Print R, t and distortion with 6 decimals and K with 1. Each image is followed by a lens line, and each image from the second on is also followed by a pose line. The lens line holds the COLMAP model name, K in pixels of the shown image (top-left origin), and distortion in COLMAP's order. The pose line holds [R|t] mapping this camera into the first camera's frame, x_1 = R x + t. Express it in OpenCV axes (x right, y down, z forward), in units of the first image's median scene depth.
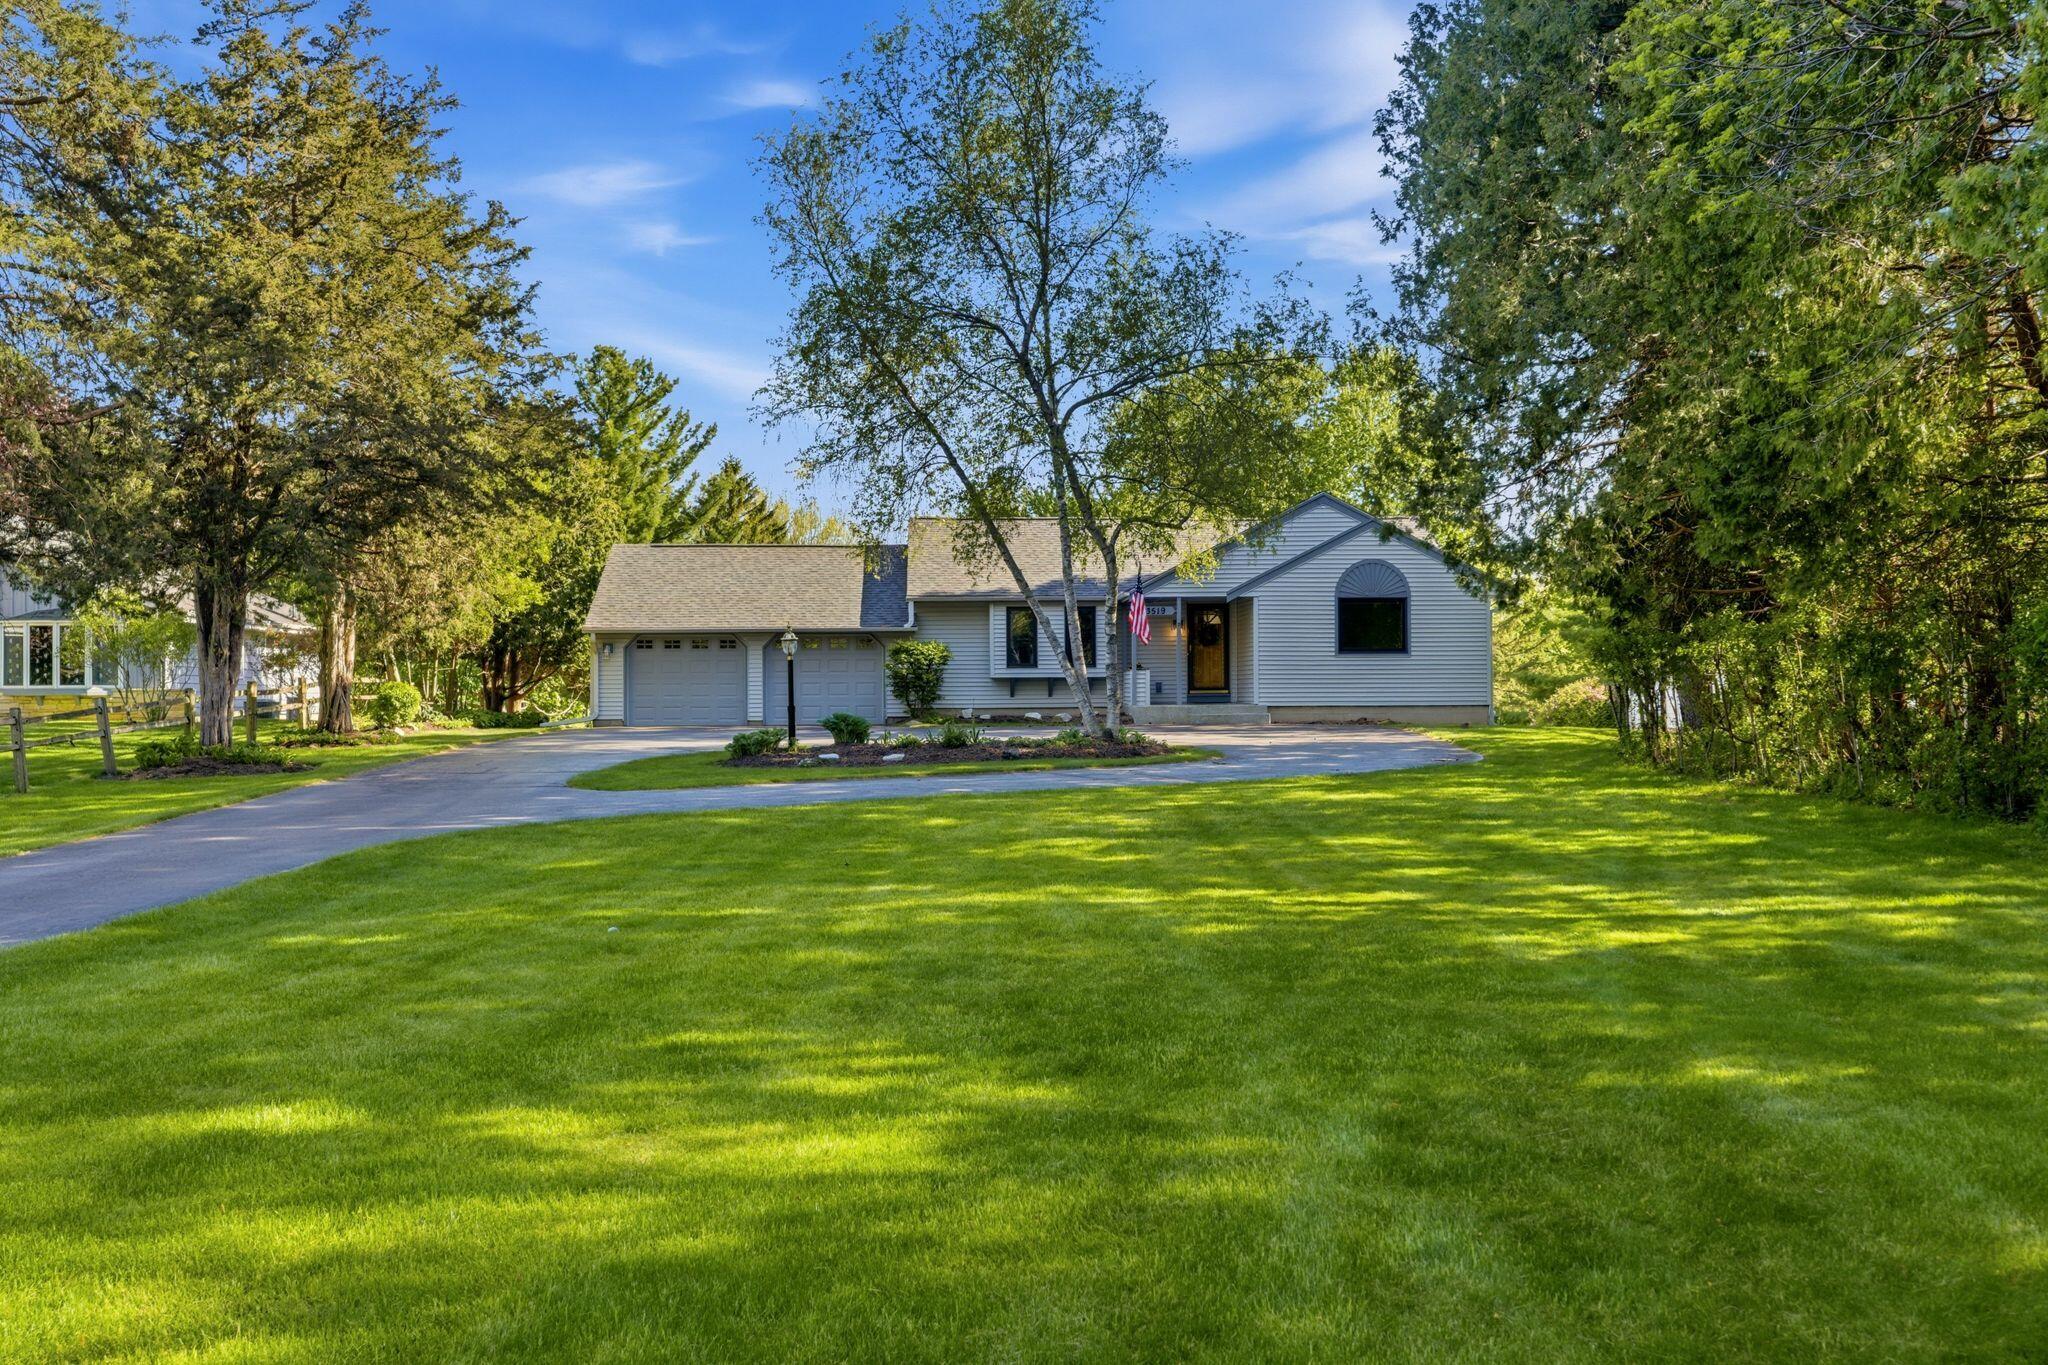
lens RADIAL K [[1553.7, 0, 1024.0], [0, 1553.7, 682.5], [0, 0, 1]] dist [-0.005174, -0.000305]
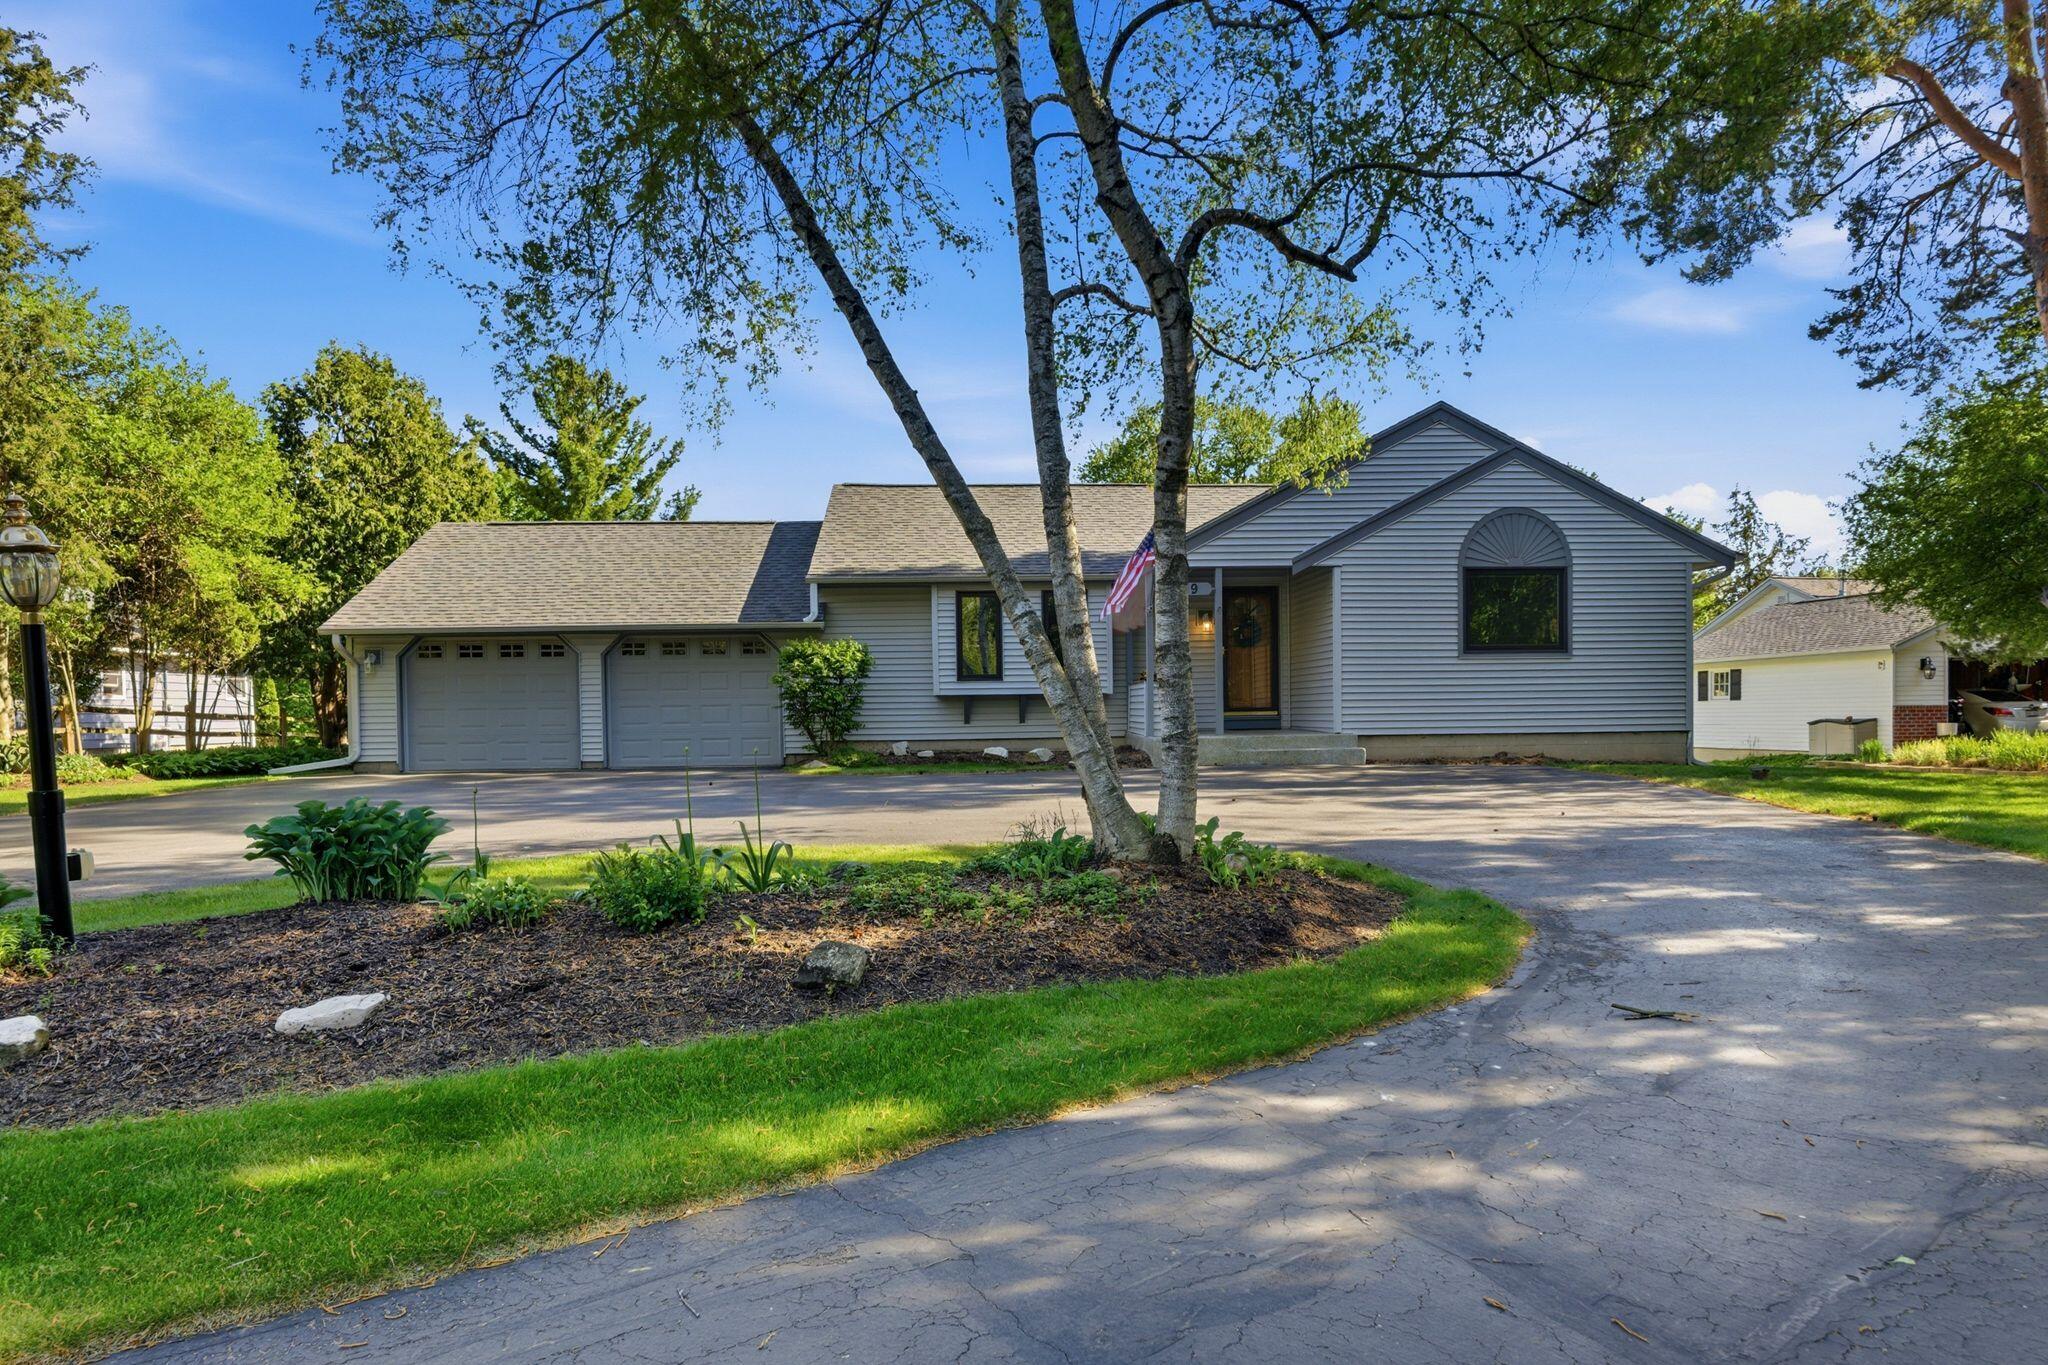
lens RADIAL K [[1553.7, 0, 1024.0], [0, 1553.7, 682.5], [0, 0, 1]] dist [-0.005174, -0.000305]
pose [[0.999896, -0.006988, 0.012625, 0.009650], [0.007164, 0.999877, -0.013928, 0.000925], [-0.012526, 0.014017, 0.999823, 0.330302]]
